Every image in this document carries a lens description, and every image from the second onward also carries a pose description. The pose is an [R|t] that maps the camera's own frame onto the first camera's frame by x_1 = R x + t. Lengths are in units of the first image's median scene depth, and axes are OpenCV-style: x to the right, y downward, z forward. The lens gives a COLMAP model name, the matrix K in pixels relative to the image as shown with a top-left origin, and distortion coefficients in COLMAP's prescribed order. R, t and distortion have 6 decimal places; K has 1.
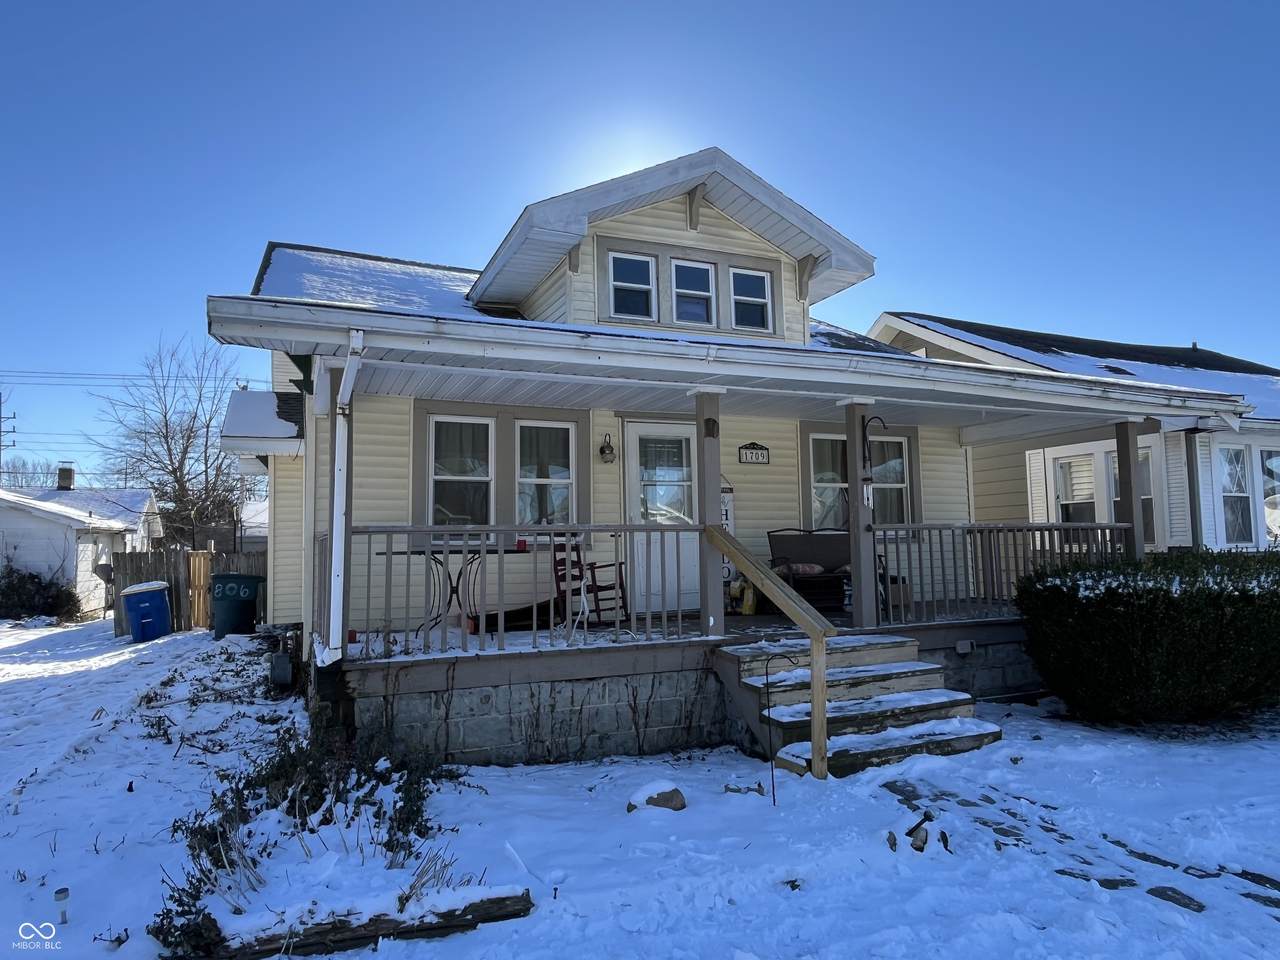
lens RADIAL K [[799.1, 0, 640.0], [0, 799.1, 480.0], [0, 0, 1]] dist [-0.005413, -0.000525]
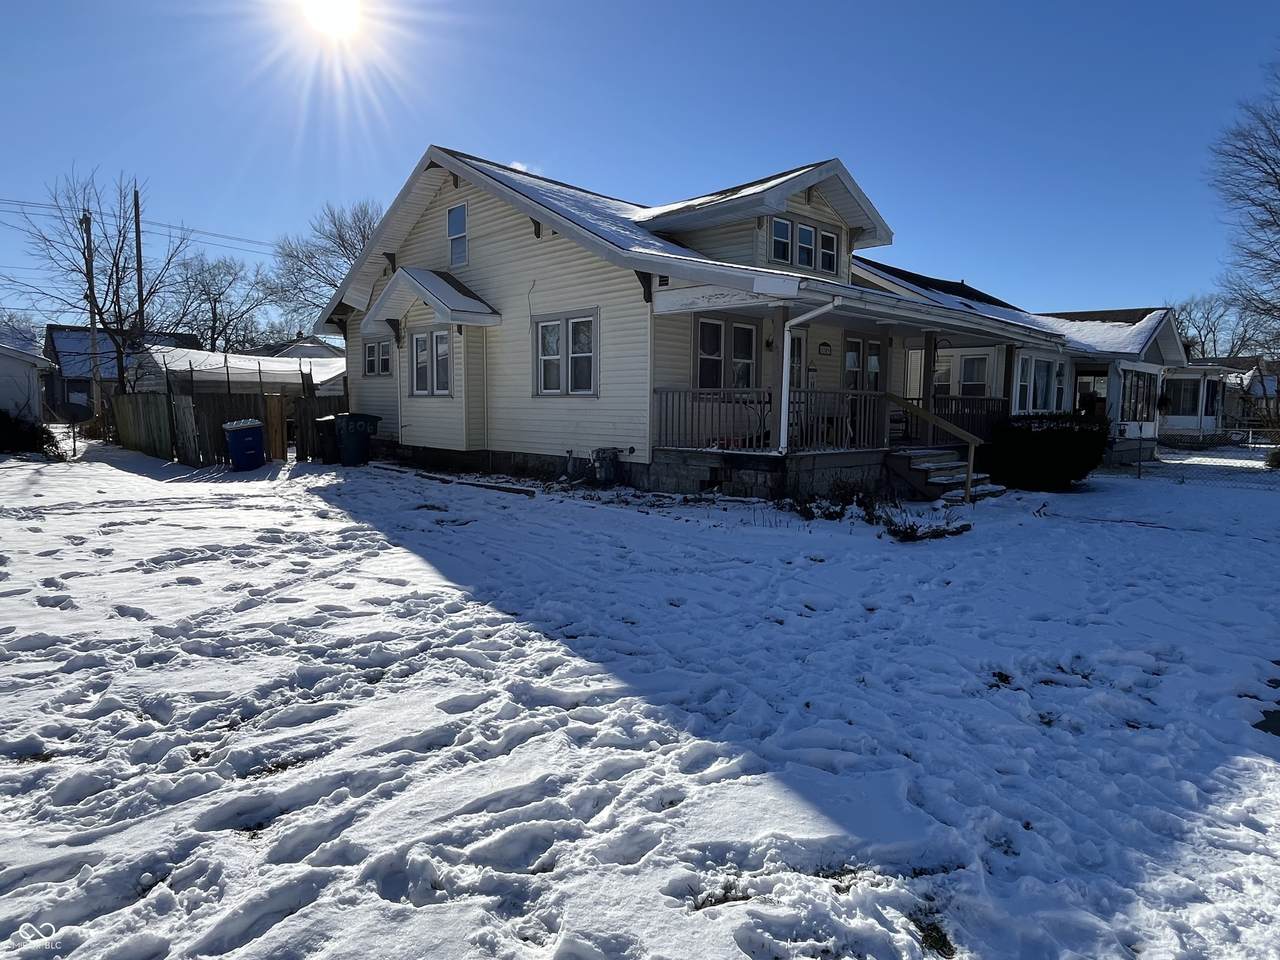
lens RADIAL K [[745.7, 0, 640.0], [0, 745.7, 480.0], [0, 0, 1]] dist [-0.001492, -0.000265]
pose [[0.938364, -0.006939, 0.345580, -0.780301], [-0.056712, 0.983158, 0.173734, -0.011847], [-0.340965, -0.182625, 0.922166, -0.370388]]
